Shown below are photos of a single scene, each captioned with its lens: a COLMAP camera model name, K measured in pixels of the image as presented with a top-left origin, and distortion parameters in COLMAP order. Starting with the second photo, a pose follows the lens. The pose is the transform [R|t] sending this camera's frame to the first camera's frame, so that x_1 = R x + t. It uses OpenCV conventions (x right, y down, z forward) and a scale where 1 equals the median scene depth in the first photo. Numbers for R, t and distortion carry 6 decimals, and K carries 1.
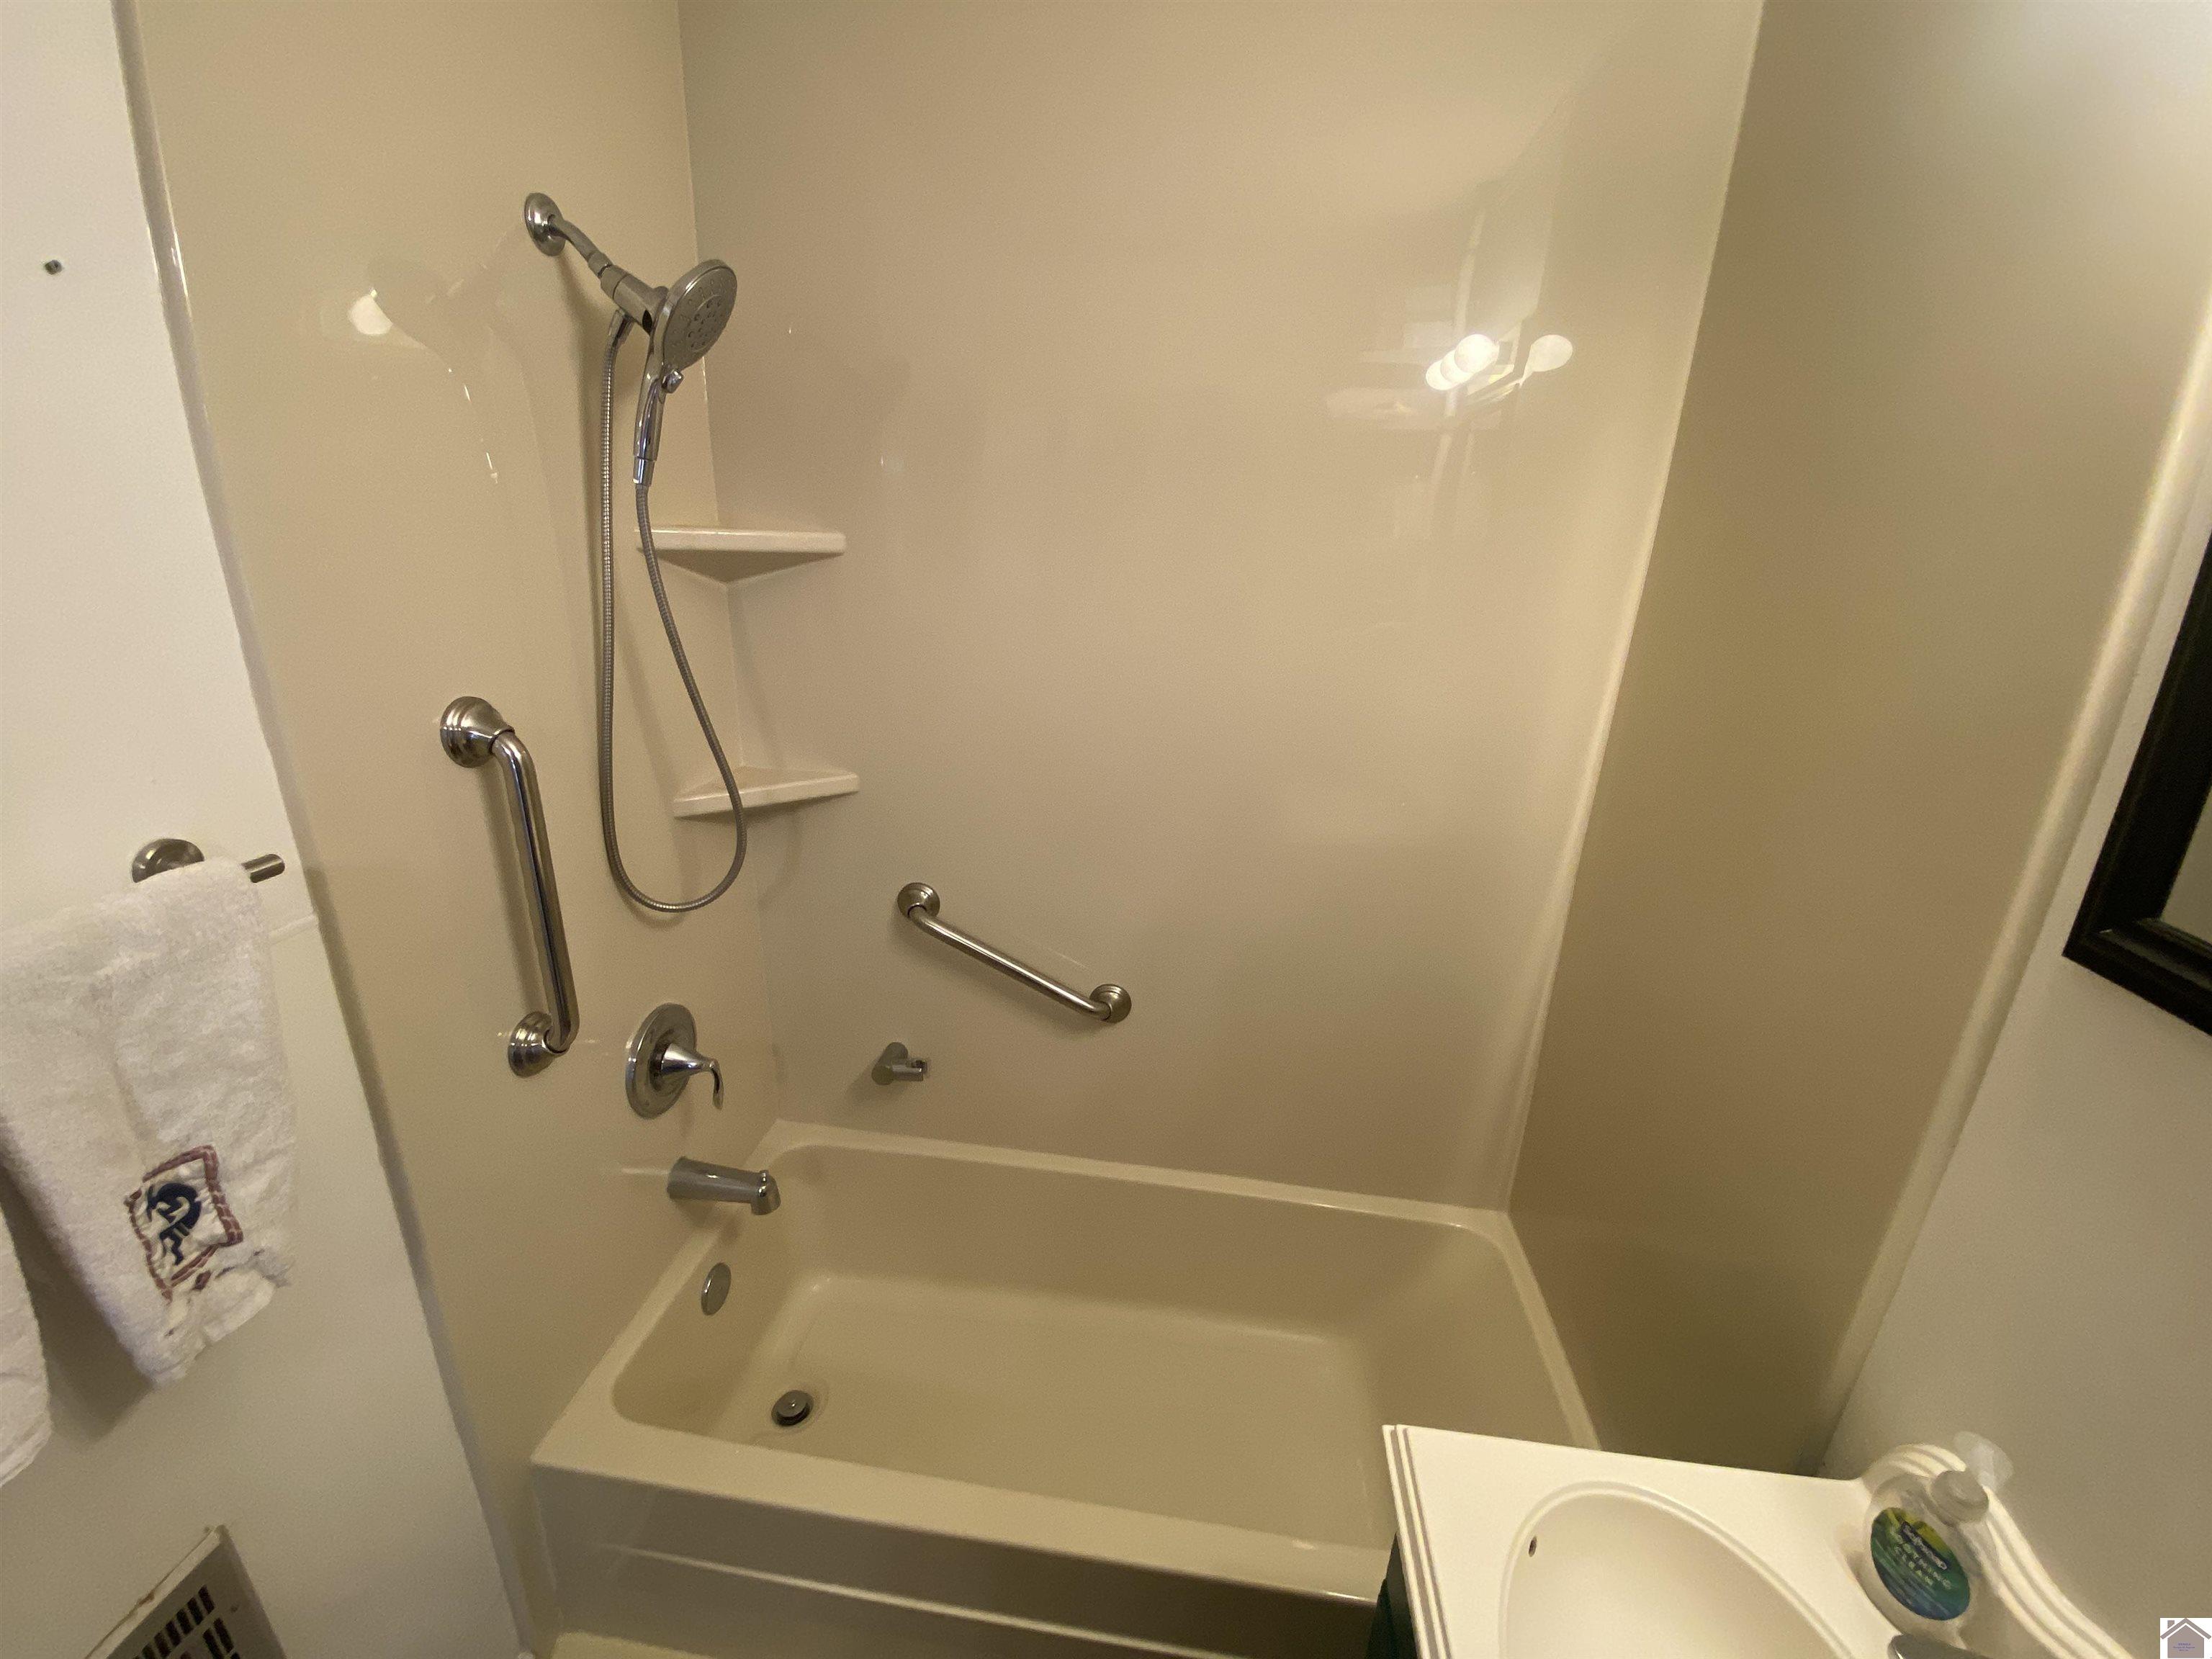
lens RADIAL K [[901.7, 0, 1104.1], [0, 901.7, 827.2], [0, 0, 1]] dist [0.028615, -0.020835]
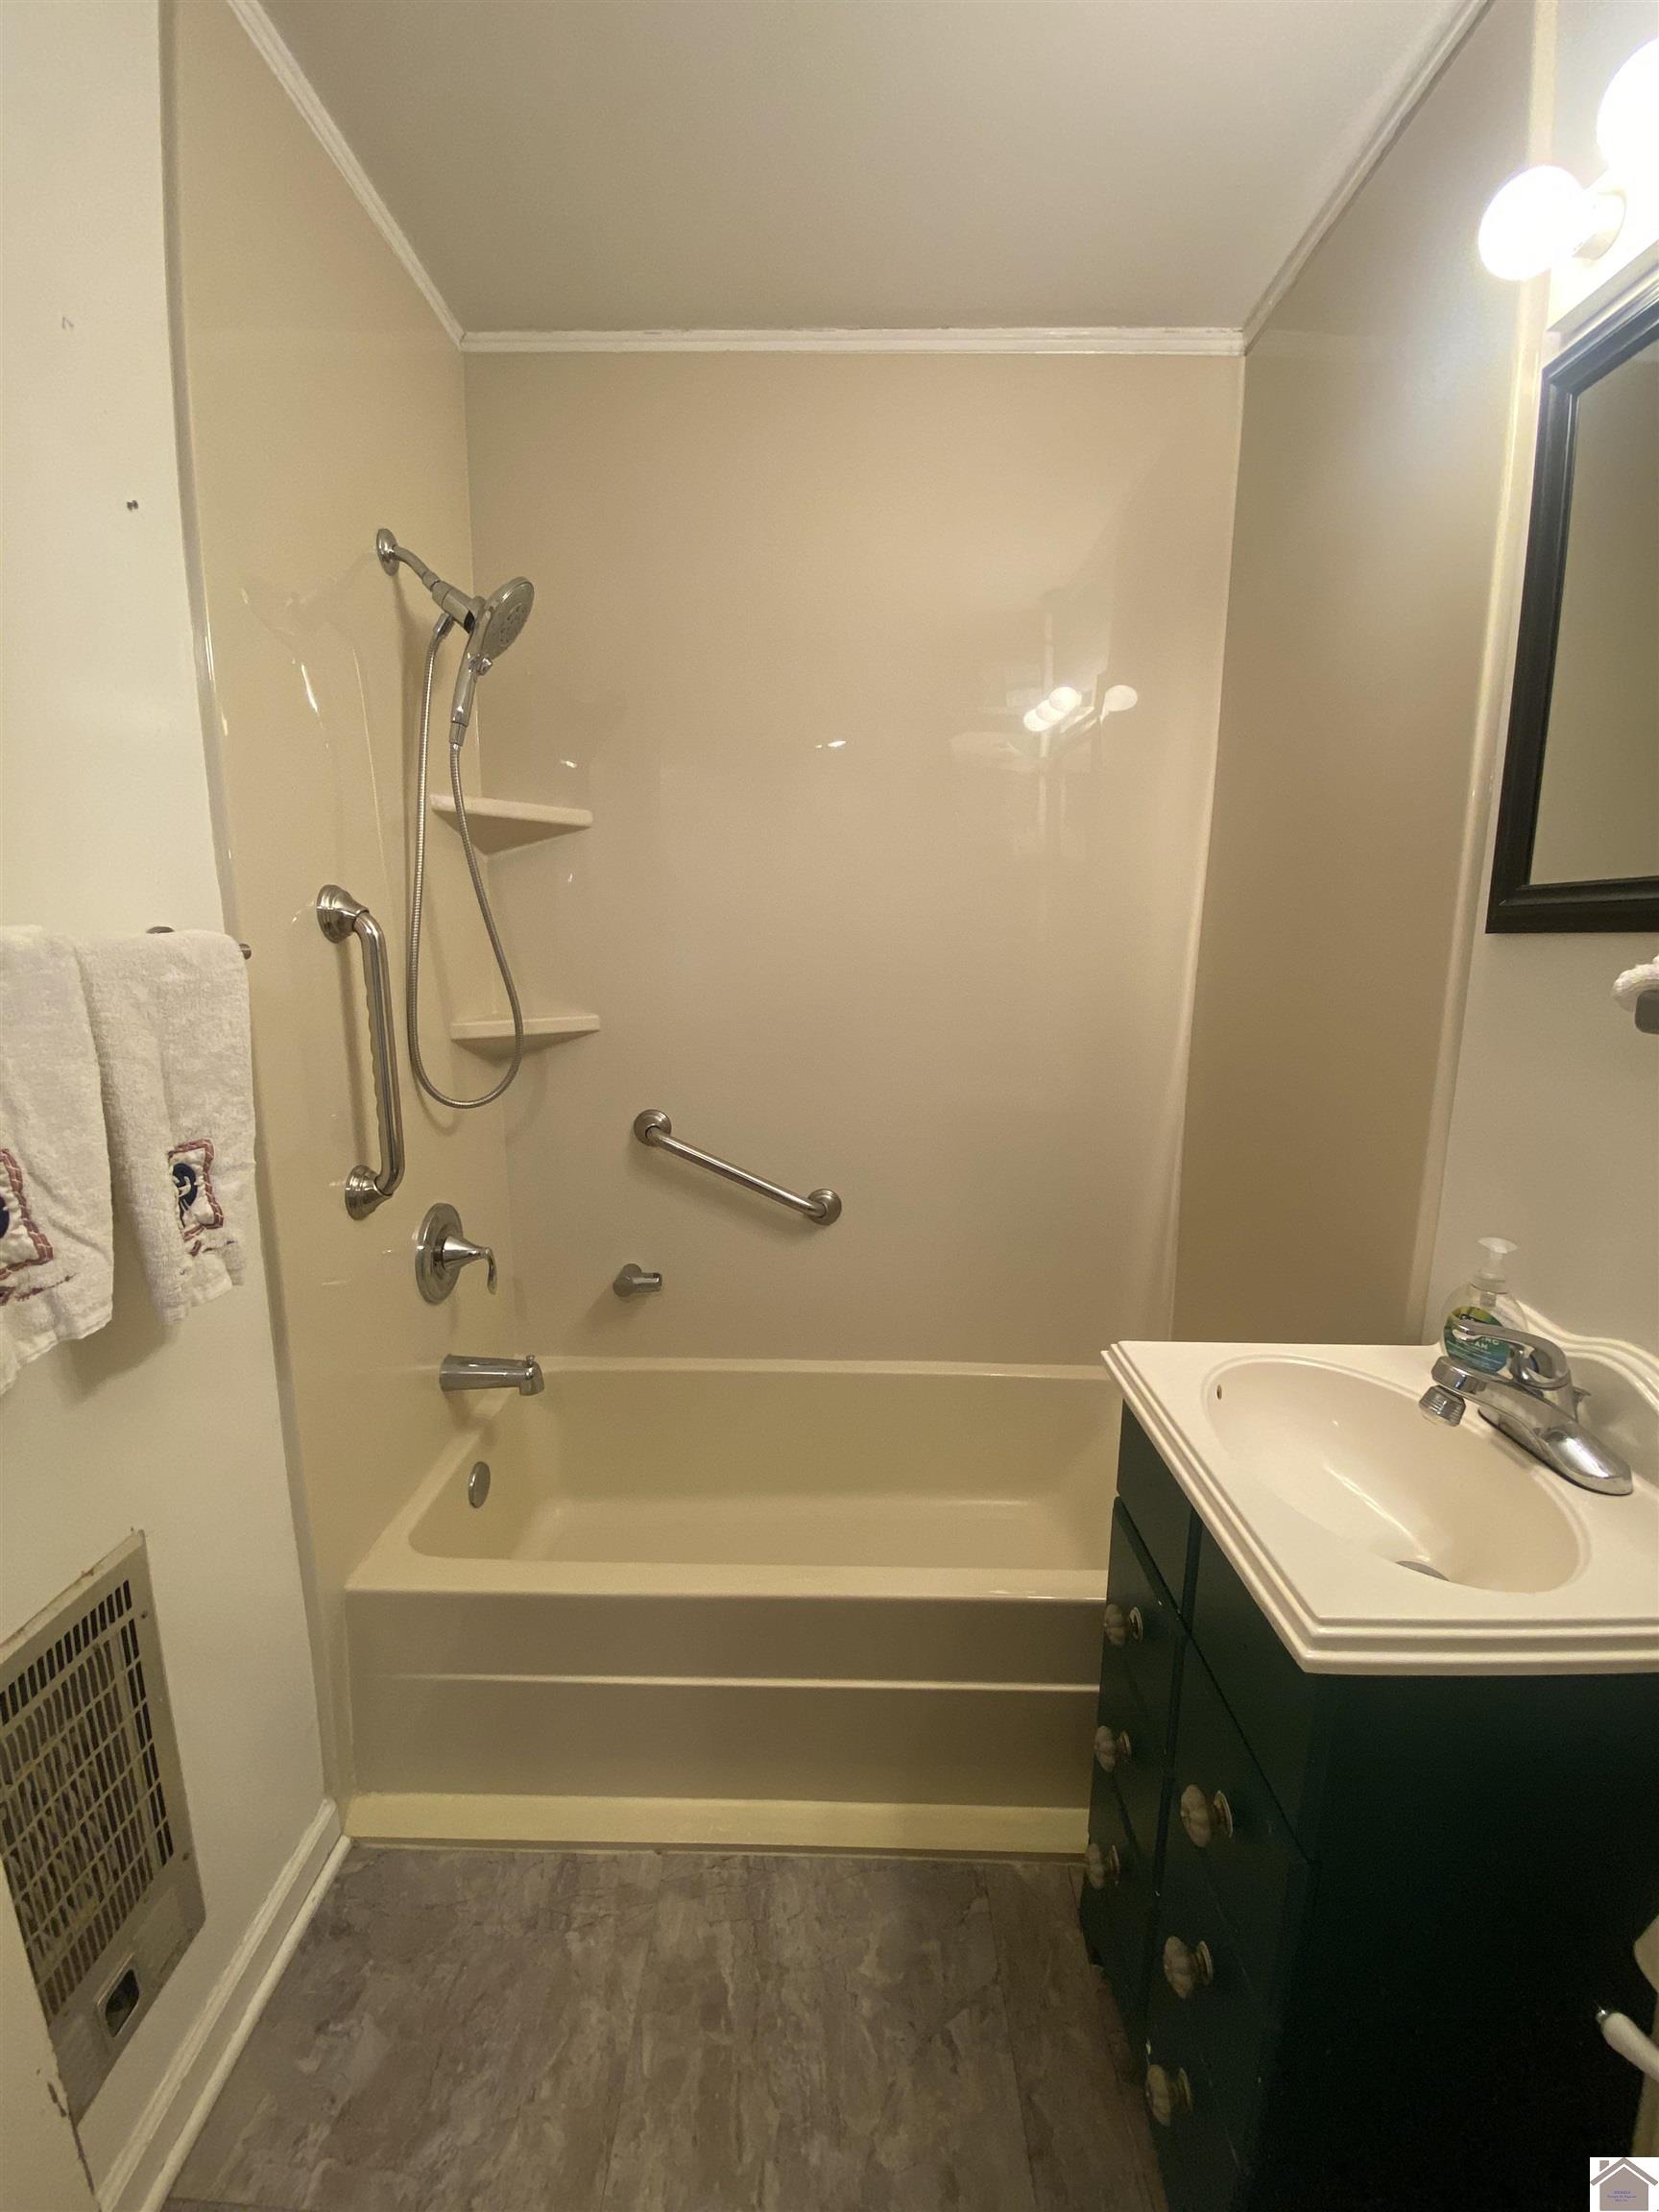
lens RADIAL K [[901.7, 0, 829.5], [0, 901.7, 1106.0], [0, 0, 1]] dist [0.028615, -0.020835]
pose [[0.991965, -0.049511, 0.116419, -0.167343], [0.066314, 0.987176, -0.145209, 0.348537], [-0.107736, 0.151763, 0.982528, -0.232121]]
